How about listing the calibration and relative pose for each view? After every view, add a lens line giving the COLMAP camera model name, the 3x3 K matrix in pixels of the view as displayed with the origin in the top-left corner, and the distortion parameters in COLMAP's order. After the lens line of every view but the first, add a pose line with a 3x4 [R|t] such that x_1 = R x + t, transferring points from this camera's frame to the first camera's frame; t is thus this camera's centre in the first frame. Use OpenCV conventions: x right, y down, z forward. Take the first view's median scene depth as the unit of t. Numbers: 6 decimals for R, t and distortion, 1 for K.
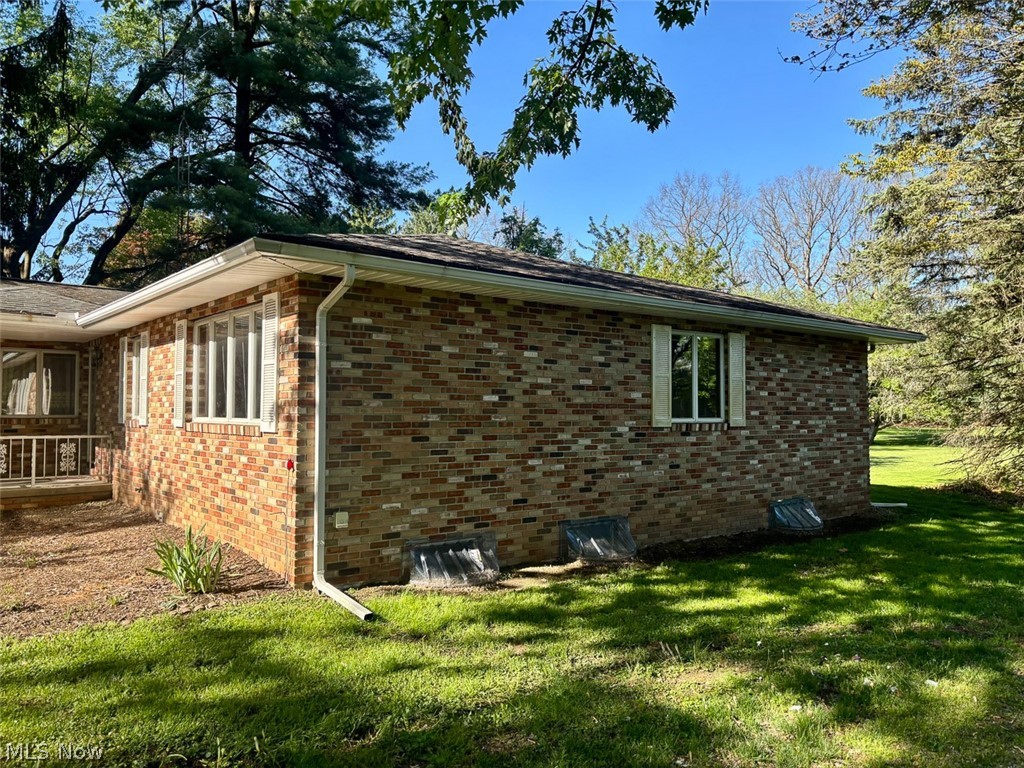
lens RADIAL K [[787.3, 0, 512.1], [0, 787.3, 390.7], [0, 0, 1]] dist [0.013744, -0.006537]
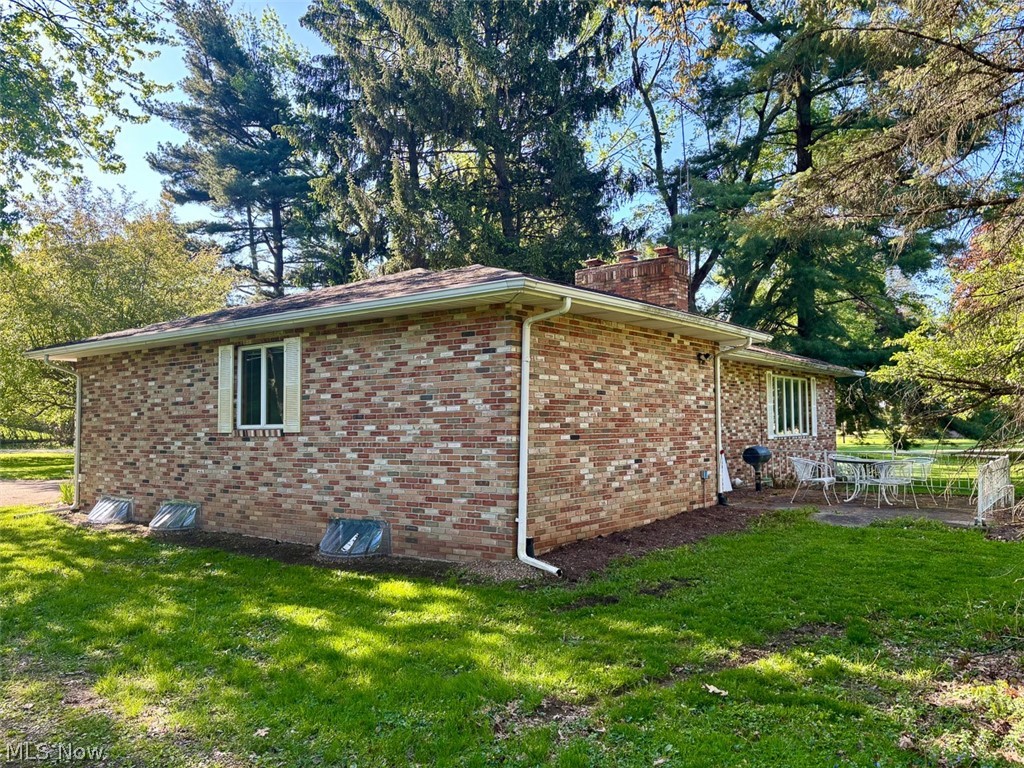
lens RADIAL K [[787.3, 0, 512.4], [0, 787.3, 377.3], [0, 0, 1]] dist [0.013744, -0.006537]
pose [[0.248268, -0.058196, -0.966942, 1.331566], [0.048966, 0.997672, -0.047474, 0.037448], [0.967453, -0.035561, 0.250540, 1.043661]]
